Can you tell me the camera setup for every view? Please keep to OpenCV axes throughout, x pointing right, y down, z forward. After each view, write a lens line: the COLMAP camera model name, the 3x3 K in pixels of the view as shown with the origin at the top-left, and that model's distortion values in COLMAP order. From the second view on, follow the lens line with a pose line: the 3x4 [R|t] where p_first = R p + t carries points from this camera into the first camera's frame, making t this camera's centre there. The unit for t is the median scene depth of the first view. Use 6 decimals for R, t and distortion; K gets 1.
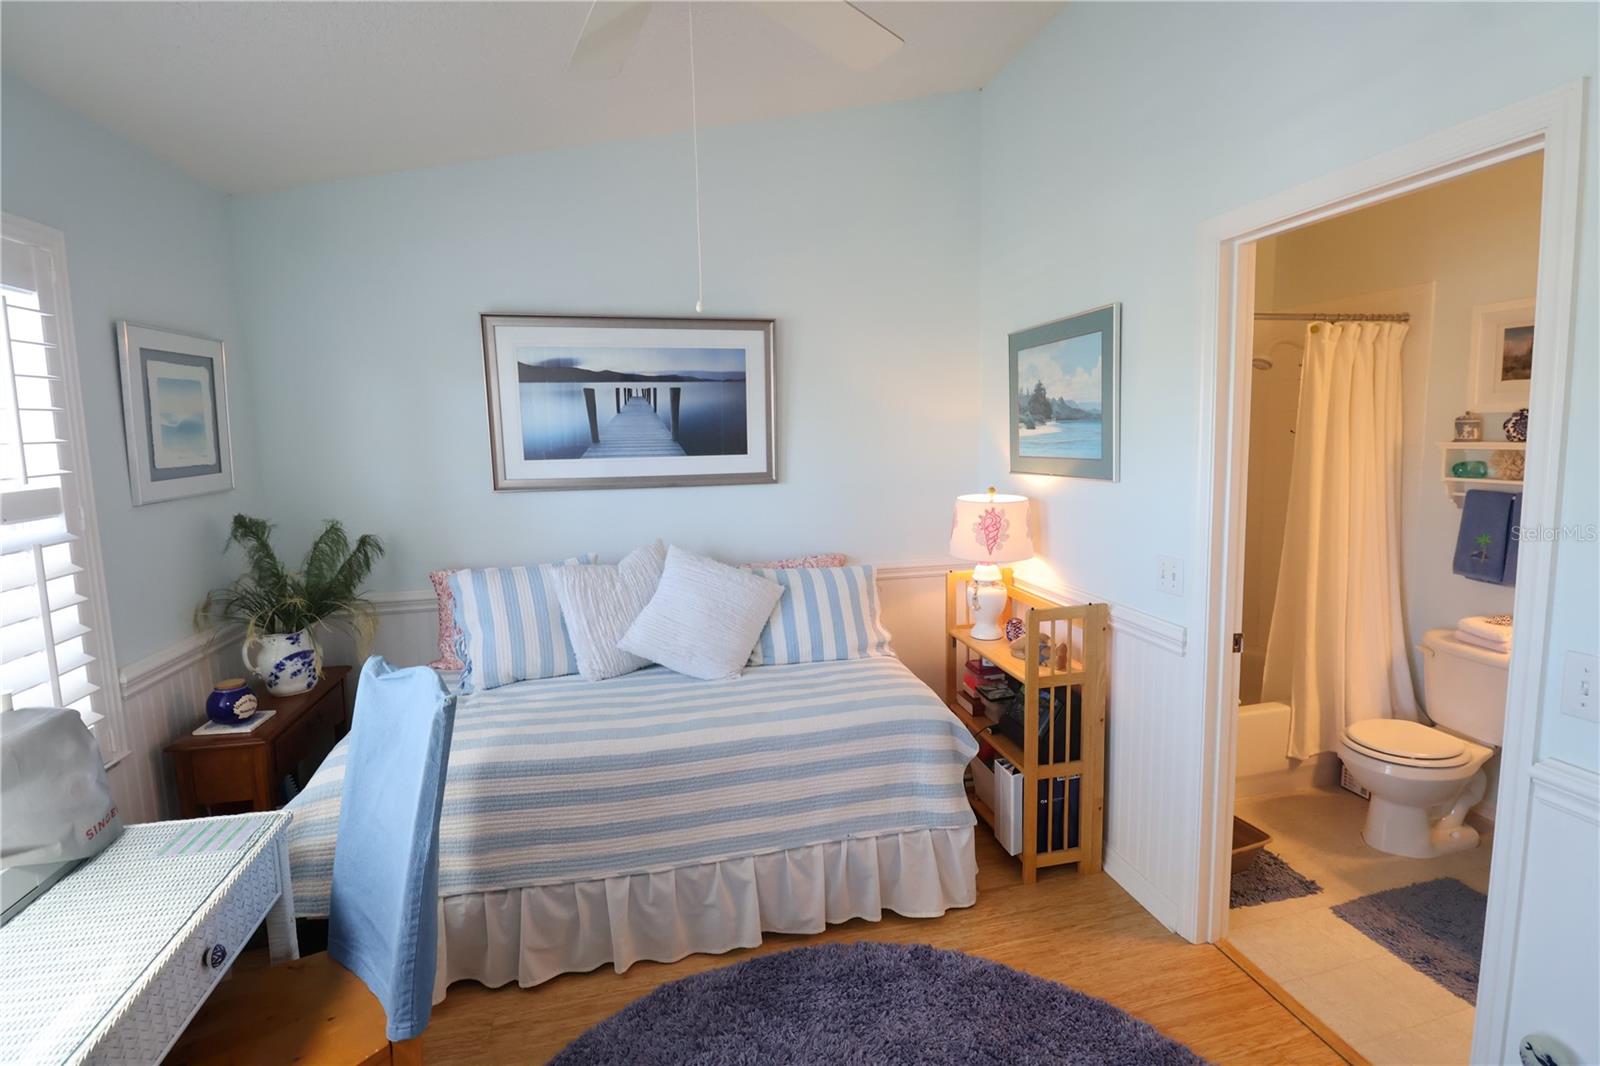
lens RADIAL K [[747.9, 0, 817.9], [0, 747.9, 518.9], [0, 0, 1]] dist [0.001447, -0.014091]
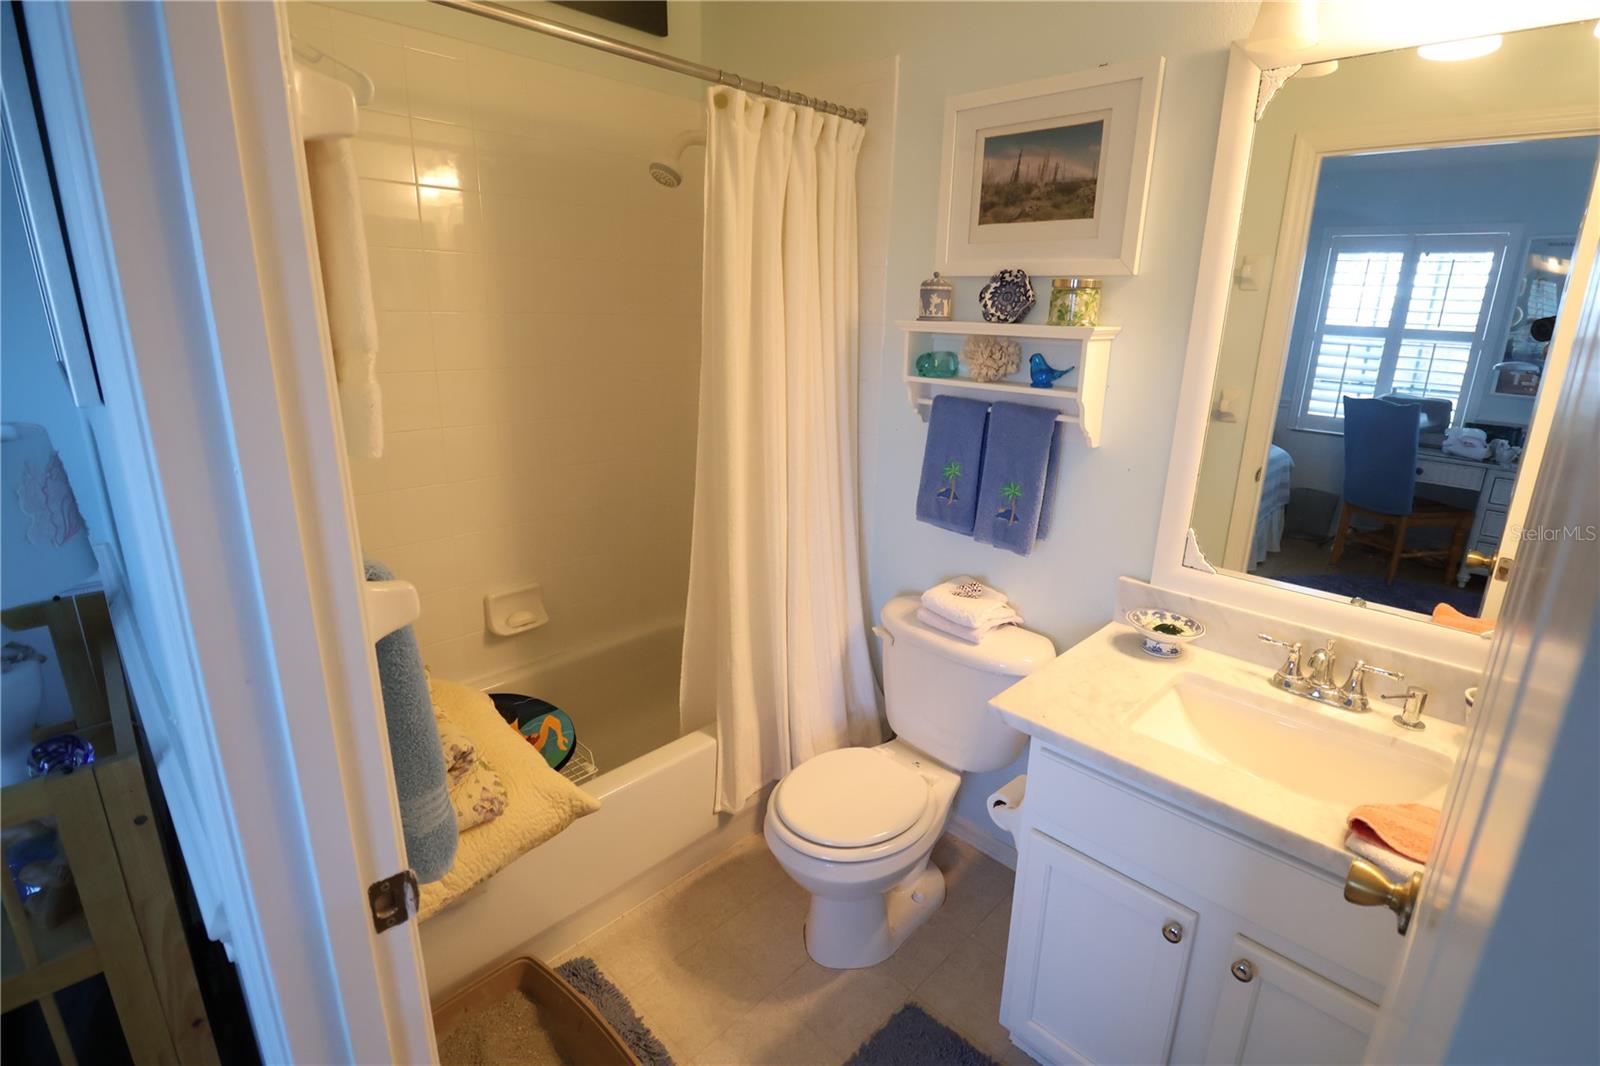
lens RADIAL K [[747.9, 0, 817.9], [0, 747.9, 518.9], [0, 0, 1]] dist [0.001447, -0.014091]
pose [[0.845432, -0.101441, 0.524361, 0.423352], [0.014955, 0.985908, 0.166617, -0.043205], [-0.533874, -0.133022, 0.835035, 0.480887]]
